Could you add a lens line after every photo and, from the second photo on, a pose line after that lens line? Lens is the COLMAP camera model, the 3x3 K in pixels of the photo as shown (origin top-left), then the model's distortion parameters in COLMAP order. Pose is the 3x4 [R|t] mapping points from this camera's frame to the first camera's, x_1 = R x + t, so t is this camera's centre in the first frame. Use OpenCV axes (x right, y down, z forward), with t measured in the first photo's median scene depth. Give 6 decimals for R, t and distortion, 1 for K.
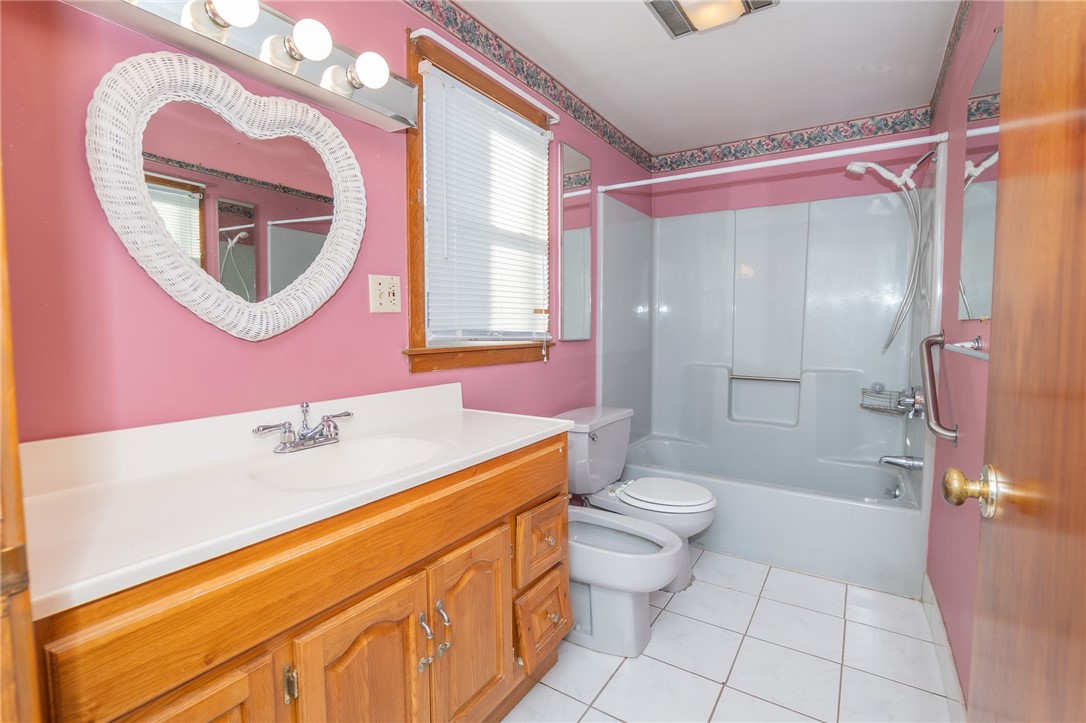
lens RADIAL K [[509.2, 0, 544.0], [0, 509.2, 363.1], [0, 0, 1]] dist [-0.025990, 0.009555]
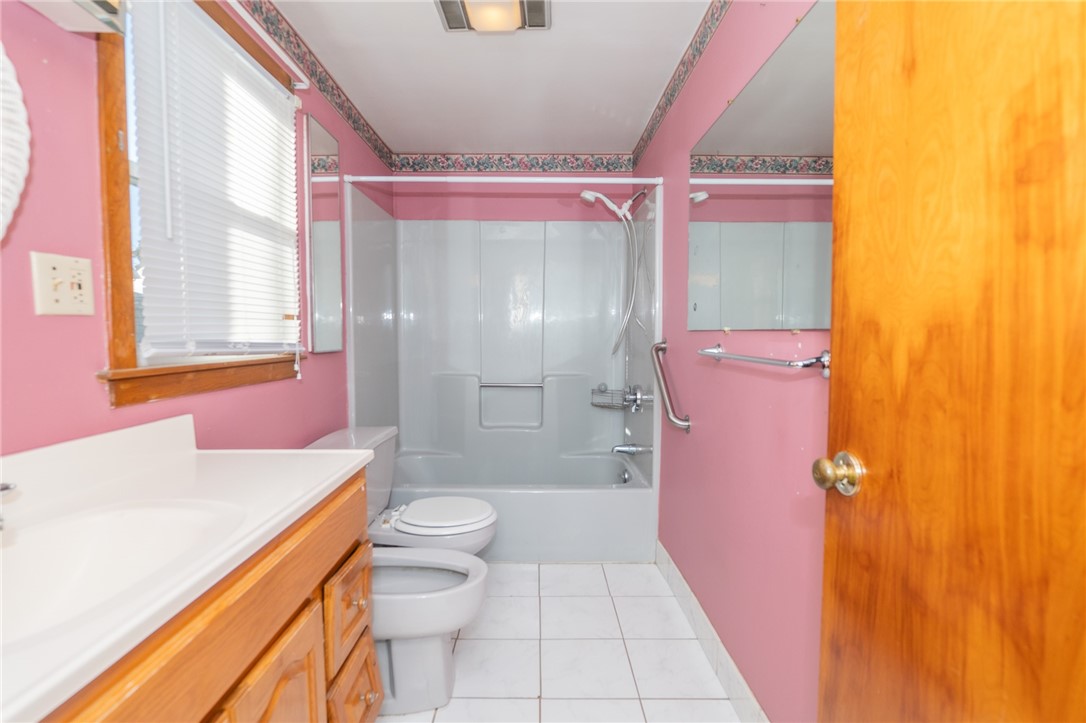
lens RADIAL K [[509.2, 0, 544.0], [0, 509.2, 363.1], [0, 0, 1]] dist [-0.025990, 0.009555]
pose [[0.834754, -0.030124, 0.549798, -0.114531], [0.038707, 0.999243, -0.004018, -0.009971], [-0.549260, 0.024635, 0.835288, 0.111990]]
